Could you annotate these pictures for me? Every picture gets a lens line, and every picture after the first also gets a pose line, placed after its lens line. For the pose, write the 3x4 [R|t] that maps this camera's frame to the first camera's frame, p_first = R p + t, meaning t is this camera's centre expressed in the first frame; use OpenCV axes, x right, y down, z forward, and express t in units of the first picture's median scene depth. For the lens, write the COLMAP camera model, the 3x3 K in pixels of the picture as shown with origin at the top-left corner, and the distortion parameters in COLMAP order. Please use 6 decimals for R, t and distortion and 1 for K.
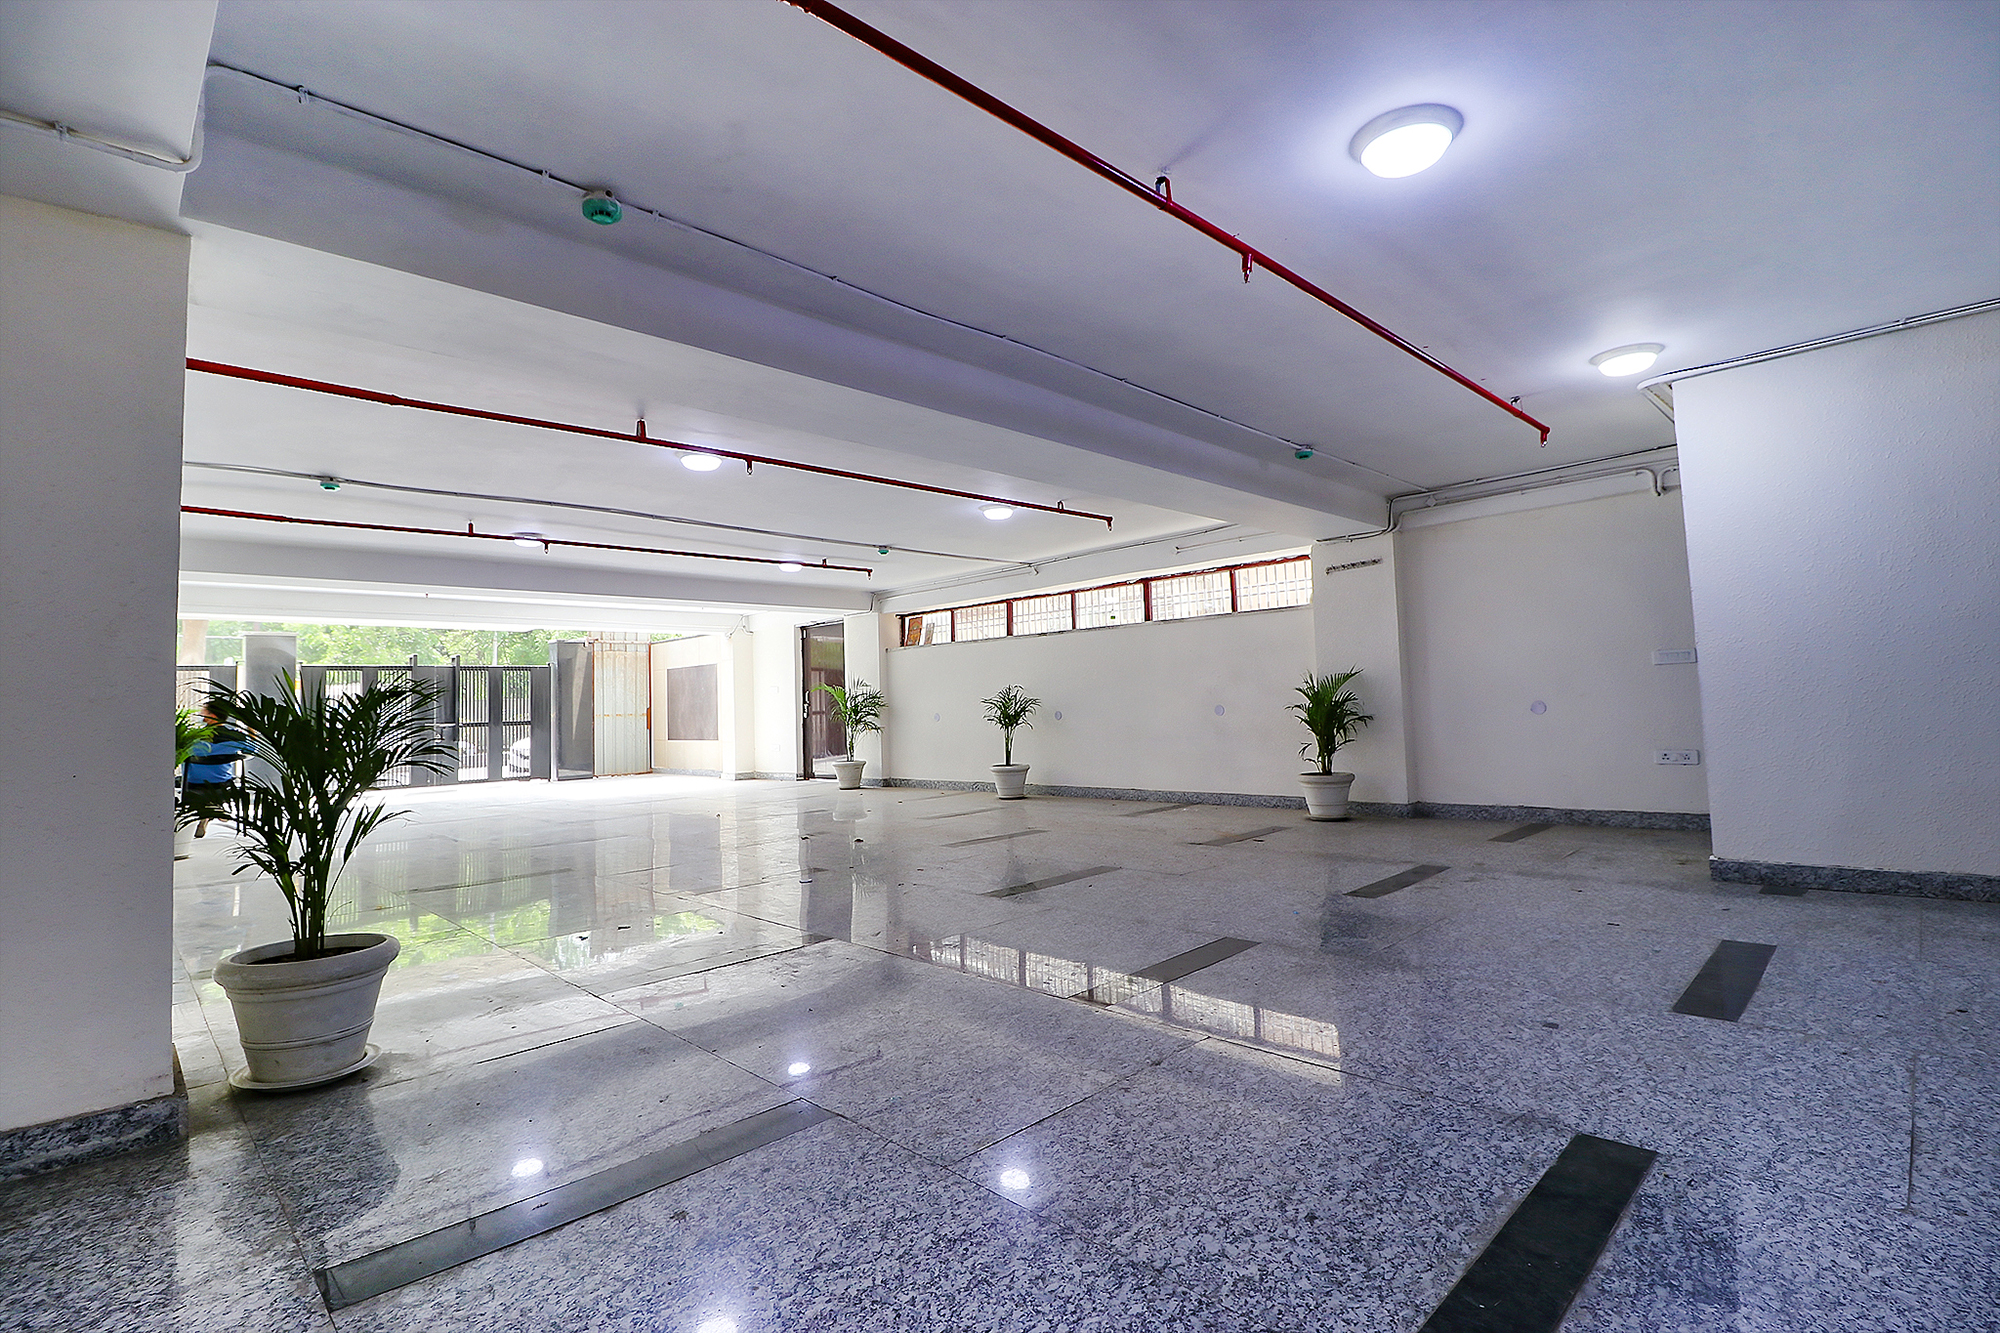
lens RADIAL K [[932.5, 0, 1008.8], [0, 932.5, 646.0], [0, 0, 1]] dist [0.001813, -0.013339]
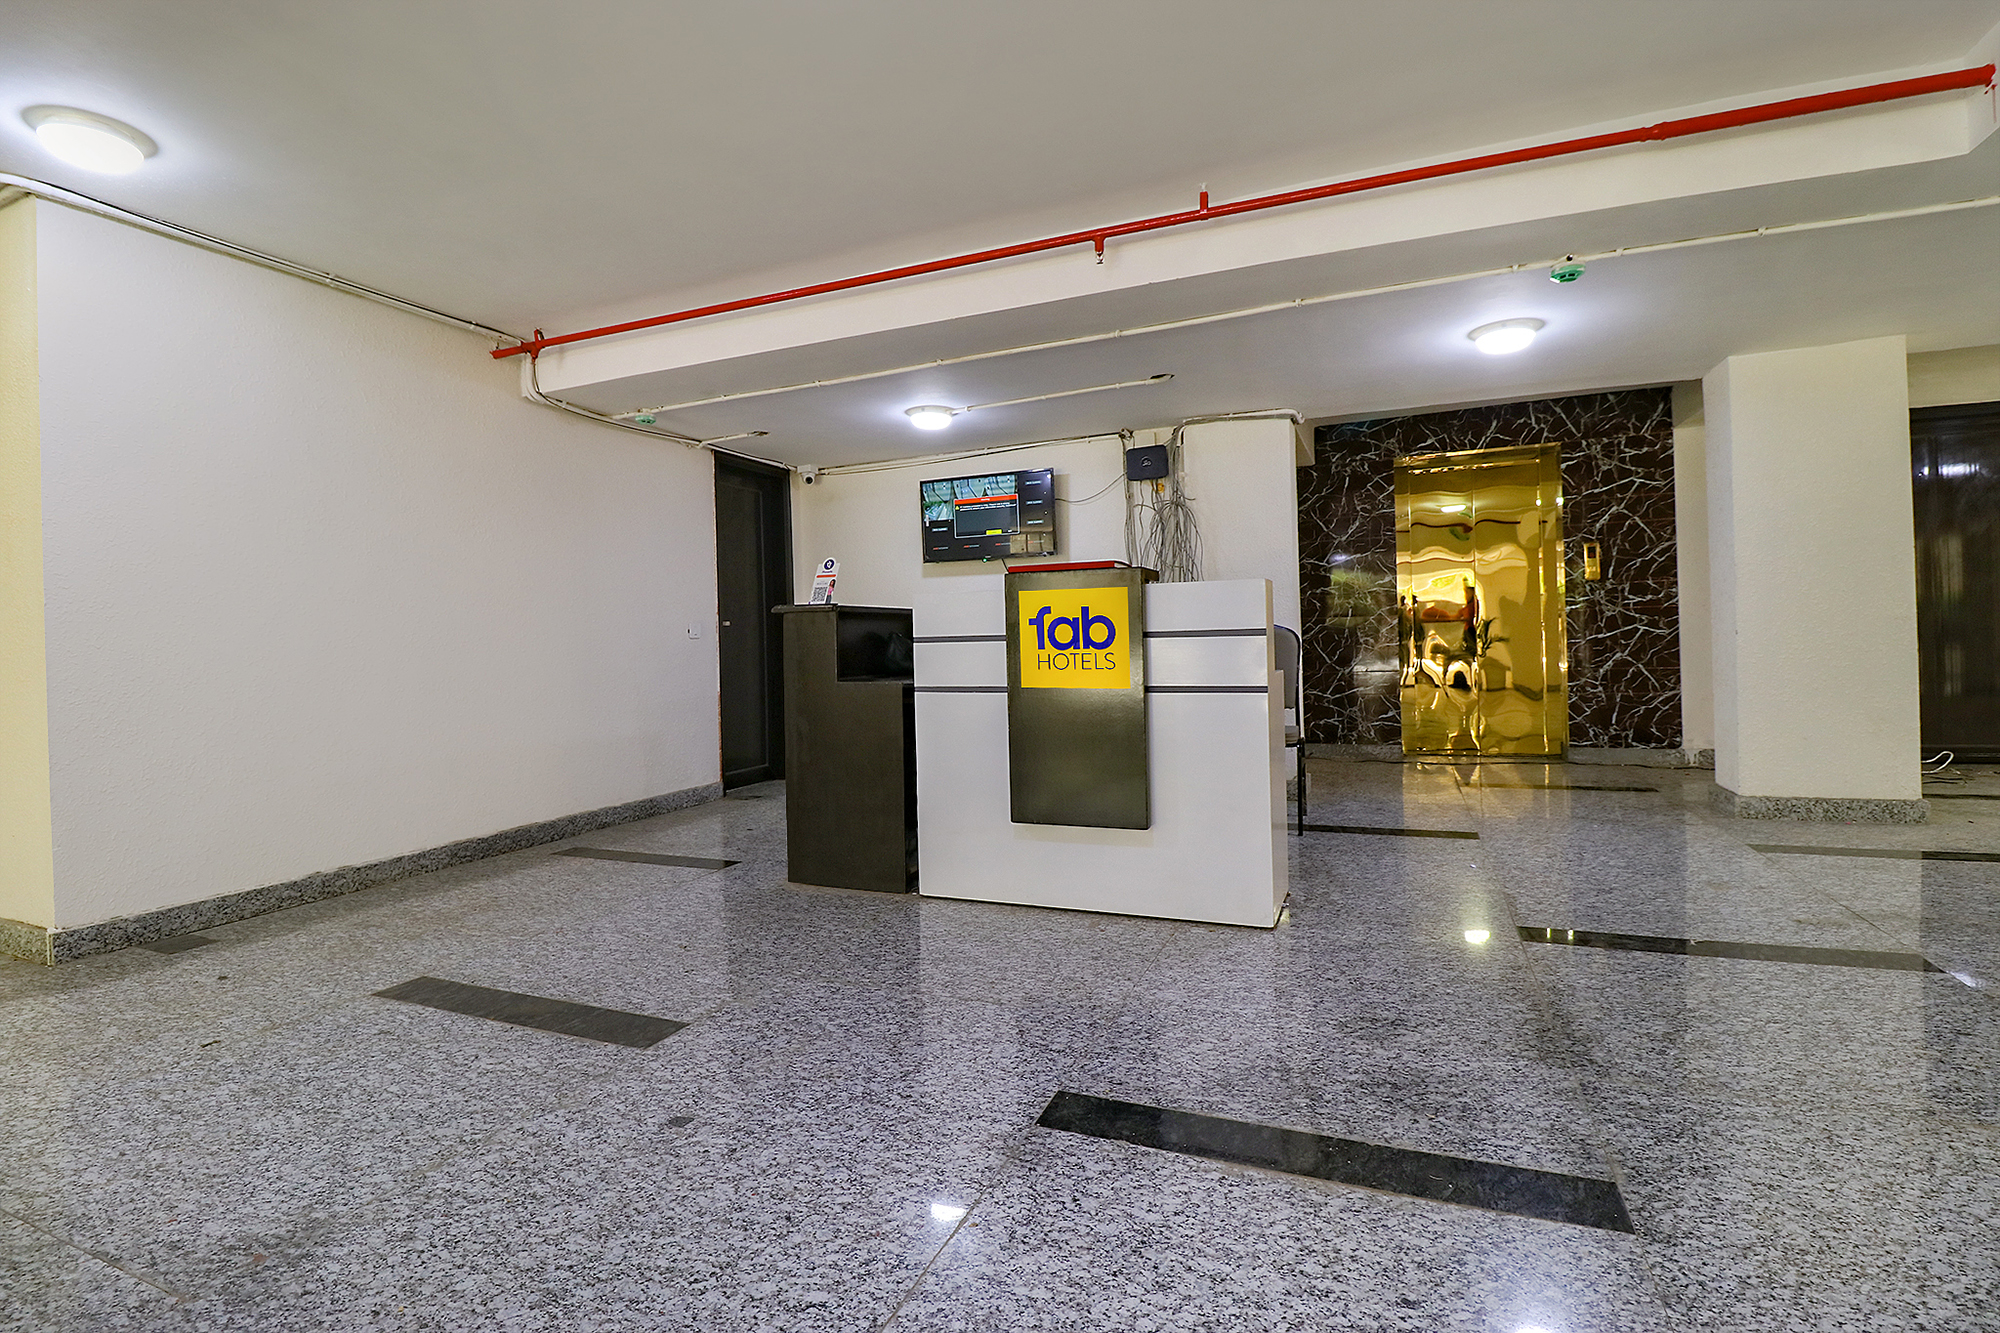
lens RADIAL K [[936.3, 0, 998.6], [0, 936.3, 647.1], [0, 0, 1]] dist [-0.001032, -0.014497]
pose [[-0.376468, 0.040696, 0.925535, -0.208217], [-0.016969, 0.998564, -0.050809, 0.093452], [-0.926274, -0.034833, -0.375237, 1.228003]]
